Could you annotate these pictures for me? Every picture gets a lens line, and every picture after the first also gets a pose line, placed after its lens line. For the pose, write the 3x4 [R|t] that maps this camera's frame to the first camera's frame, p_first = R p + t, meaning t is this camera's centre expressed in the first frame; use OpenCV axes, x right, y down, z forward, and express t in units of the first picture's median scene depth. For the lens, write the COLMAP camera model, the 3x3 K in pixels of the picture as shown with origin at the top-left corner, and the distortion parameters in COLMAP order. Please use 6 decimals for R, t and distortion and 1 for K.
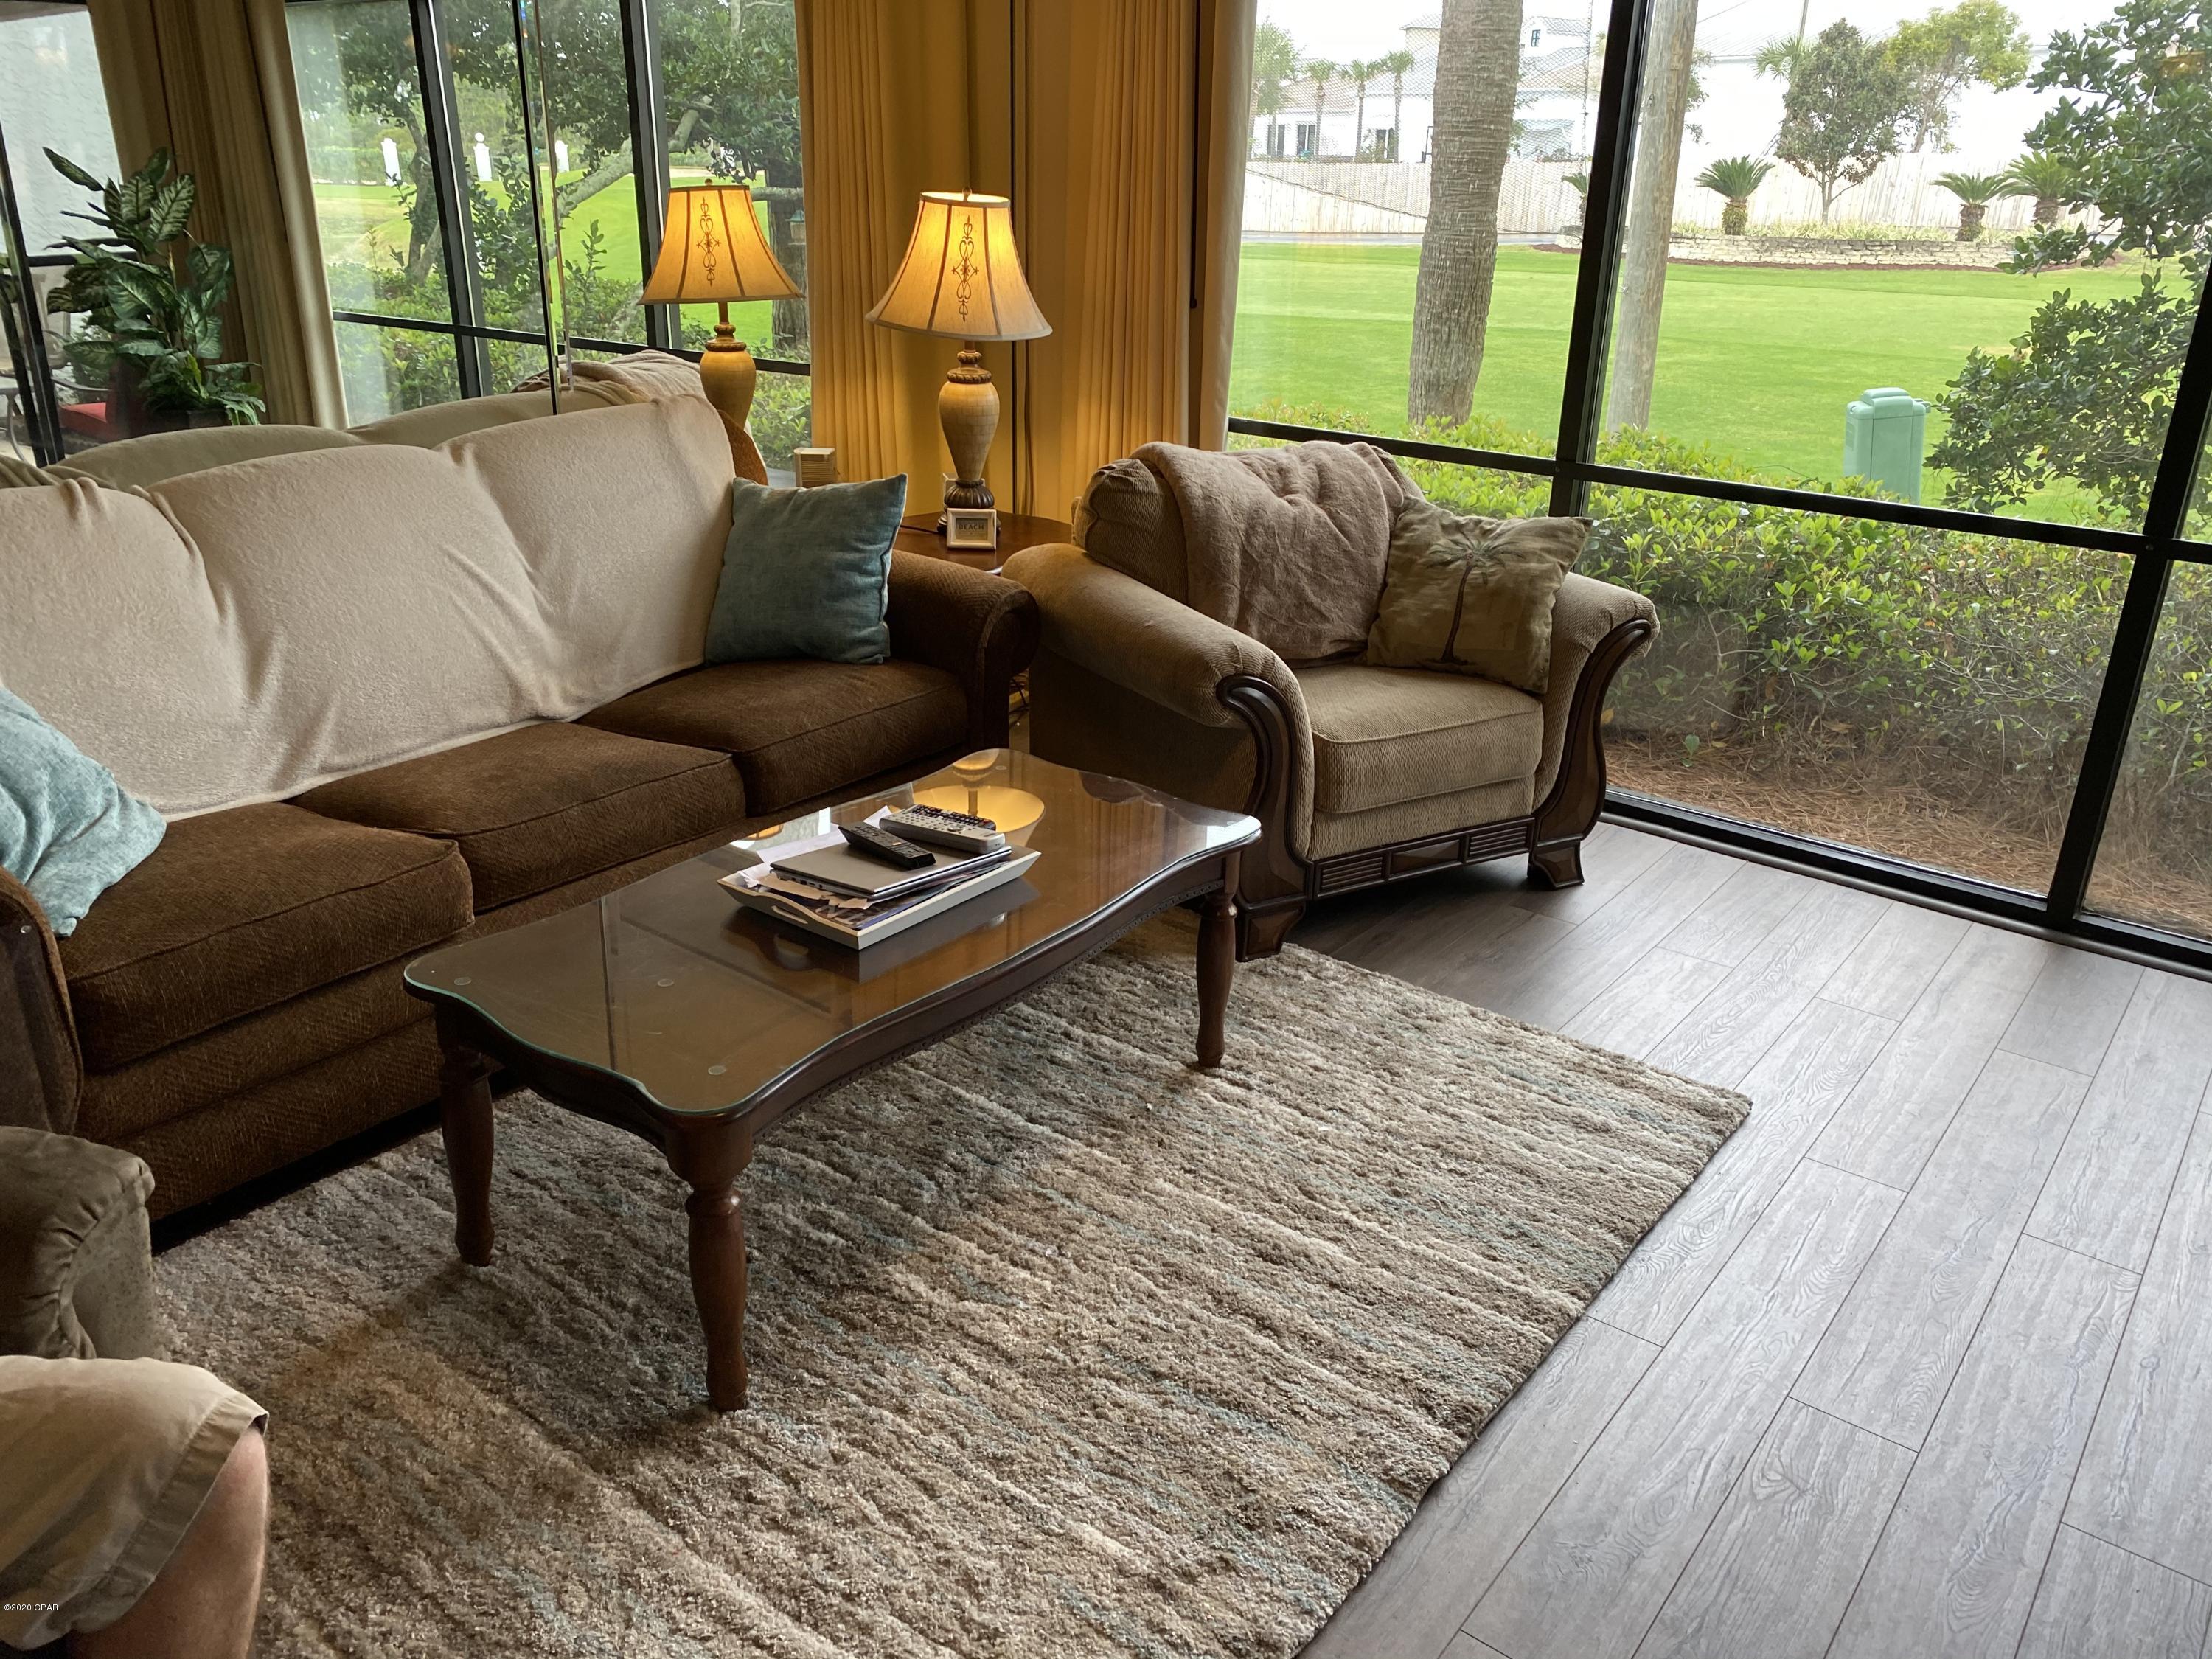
lens RADIAL K [[1691.7, 0, 1090.3], [0, 1691.7, 843.7], [0, 0, 1]] dist [0.030225, -0.069777]
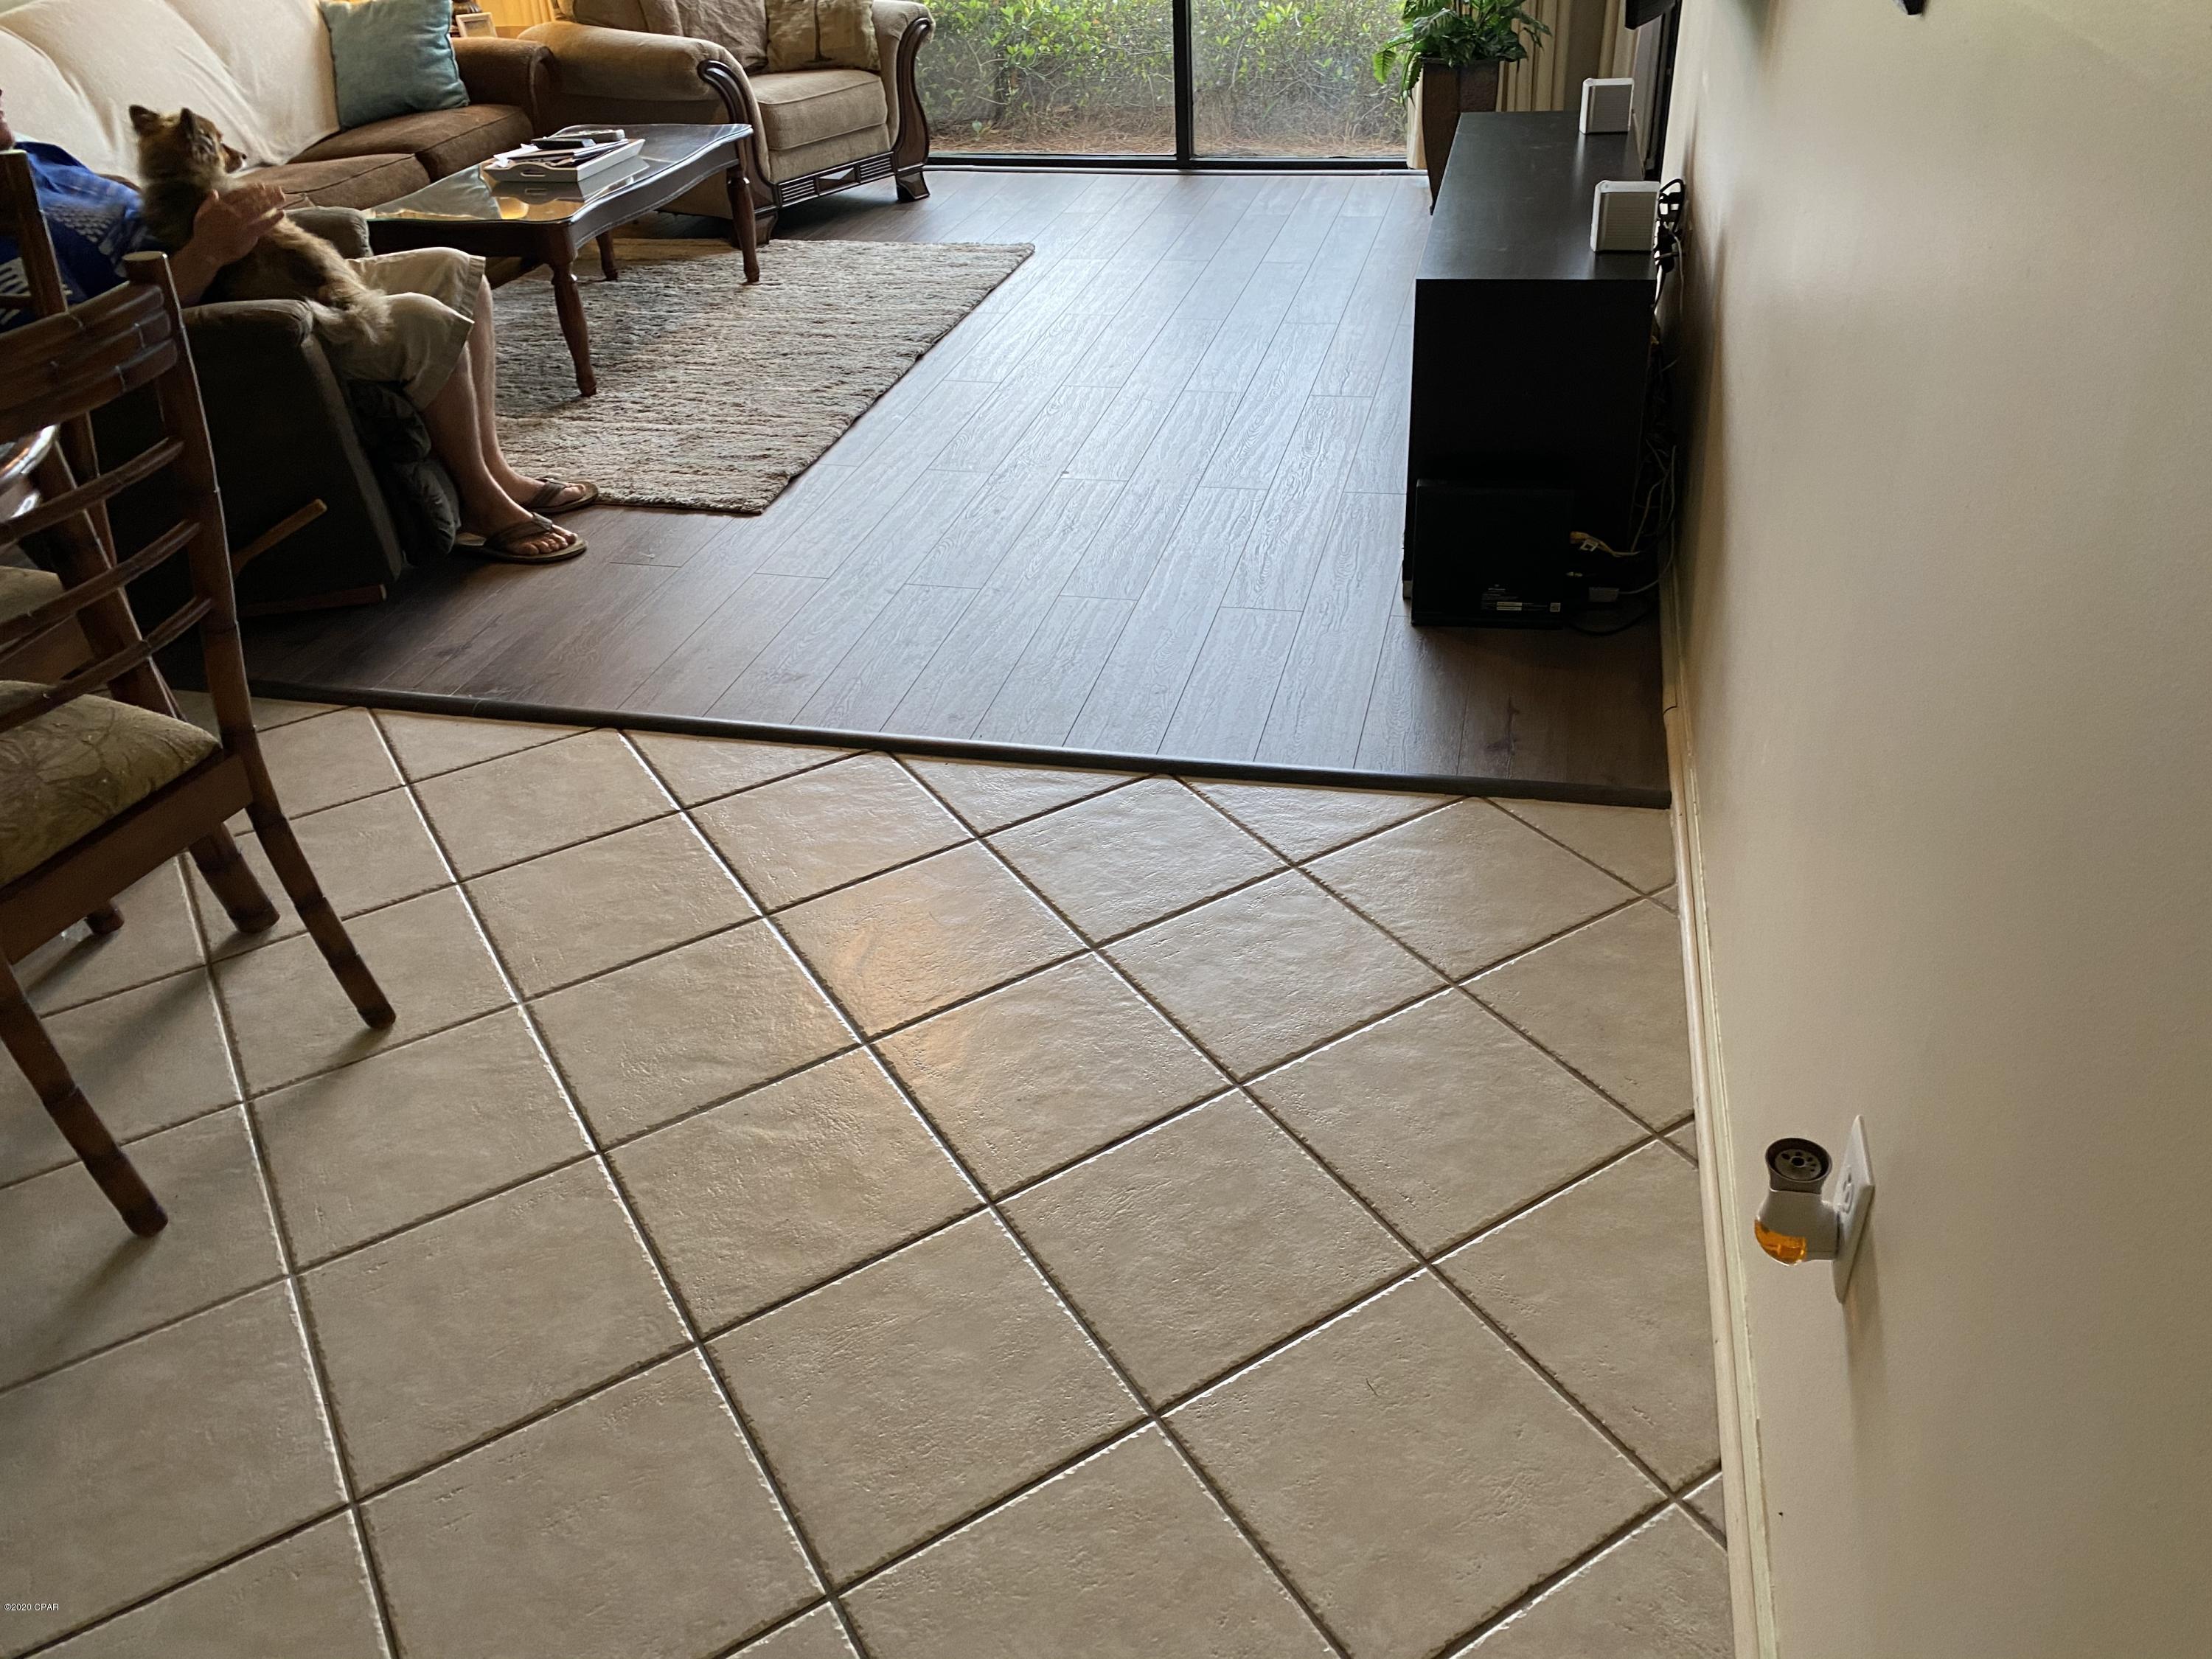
lens RADIAL K [[1691.7, 0, 1123.2], [0, 1691.7, 810.1], [0, 0, 1]] dist [0.030225, -0.069777]
pose [[0.905496, -0.274926, 0.323253, -0.272040], [0.214450, 0.953787, 0.210478, 0.324901], [-0.366181, -0.121265, 0.922608, -0.763452]]
